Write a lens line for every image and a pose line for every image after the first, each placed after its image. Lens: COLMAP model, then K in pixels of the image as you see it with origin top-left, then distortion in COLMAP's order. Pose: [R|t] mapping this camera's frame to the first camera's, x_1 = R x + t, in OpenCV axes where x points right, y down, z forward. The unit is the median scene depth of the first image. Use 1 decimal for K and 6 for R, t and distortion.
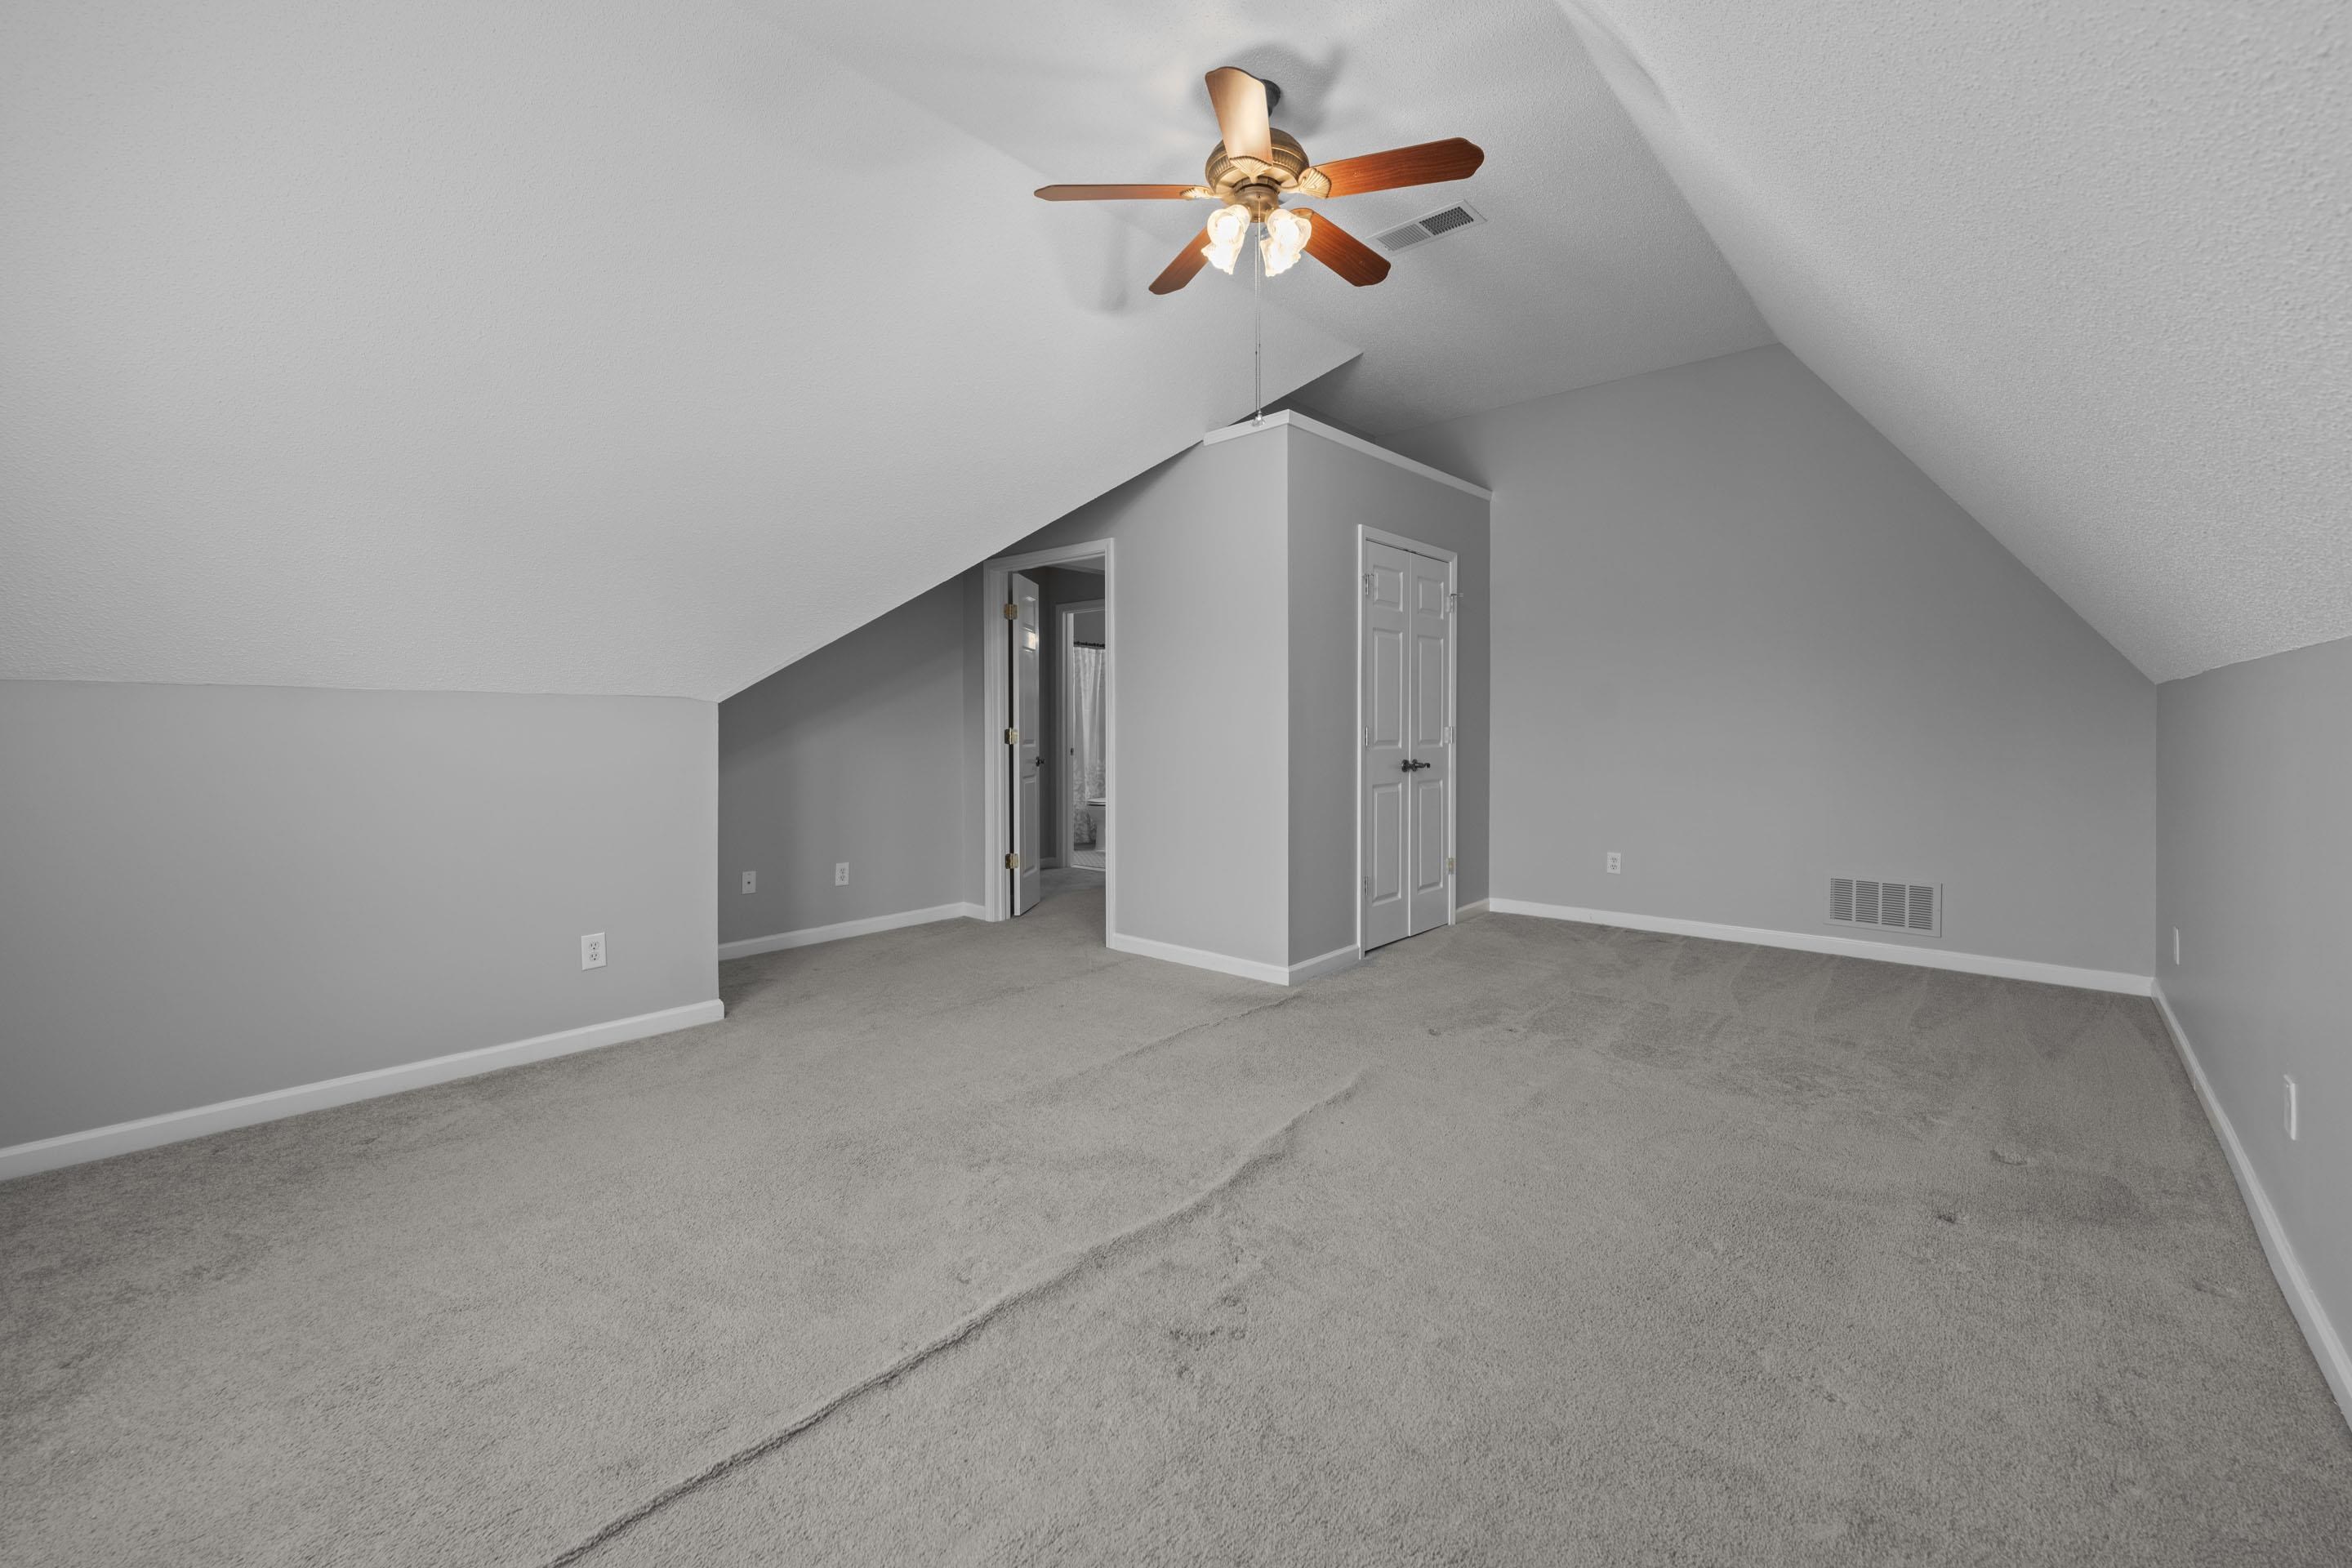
lens RADIAL K [[949.7, 0, 1179.6], [0, 949.7, 727.7], [0, 0, 1]] dist [-0.002371, -0.000035]
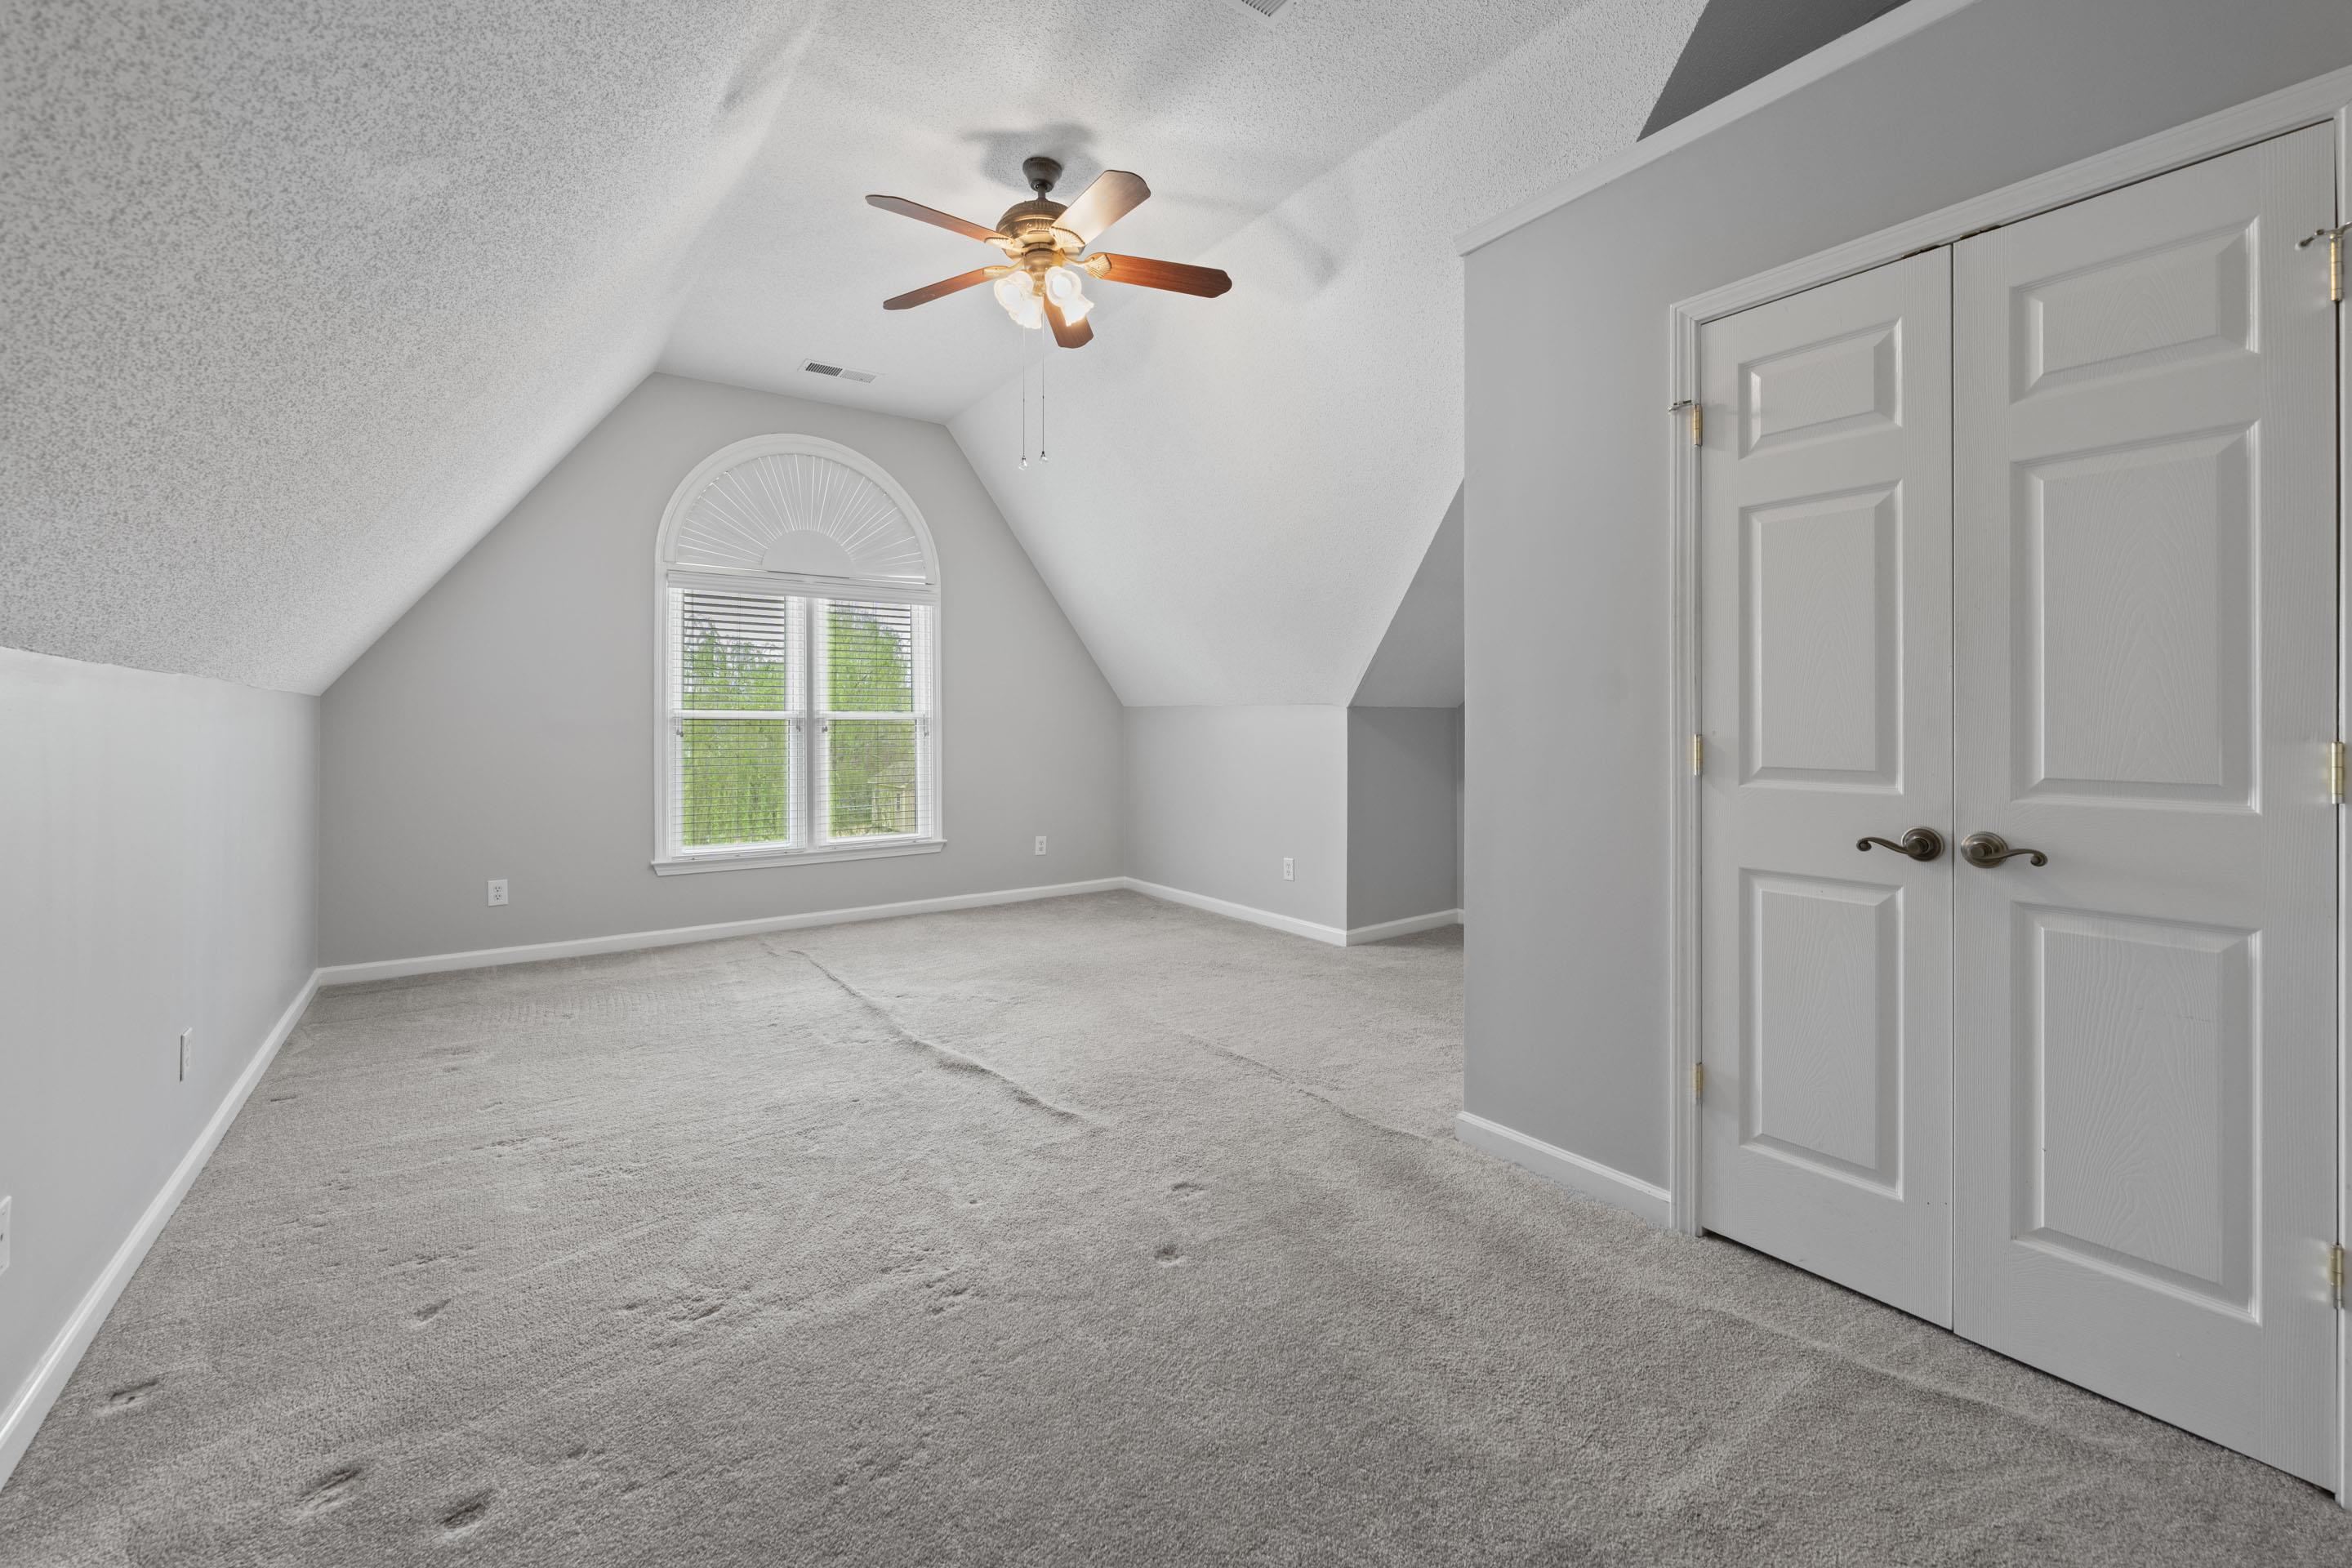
lens RADIAL K [[949.7, 0, 1152.2], [0, 949.7, 716.2], [0, 0, 1]] dist [-0.002371, -0.000035]
pose [[-0.217575, -0.000131, -0.976044, 0.685668], [-0.005567, 0.999984, 0.001107, -0.008581], [0.976028, 0.005675, -0.217572, 0.825434]]
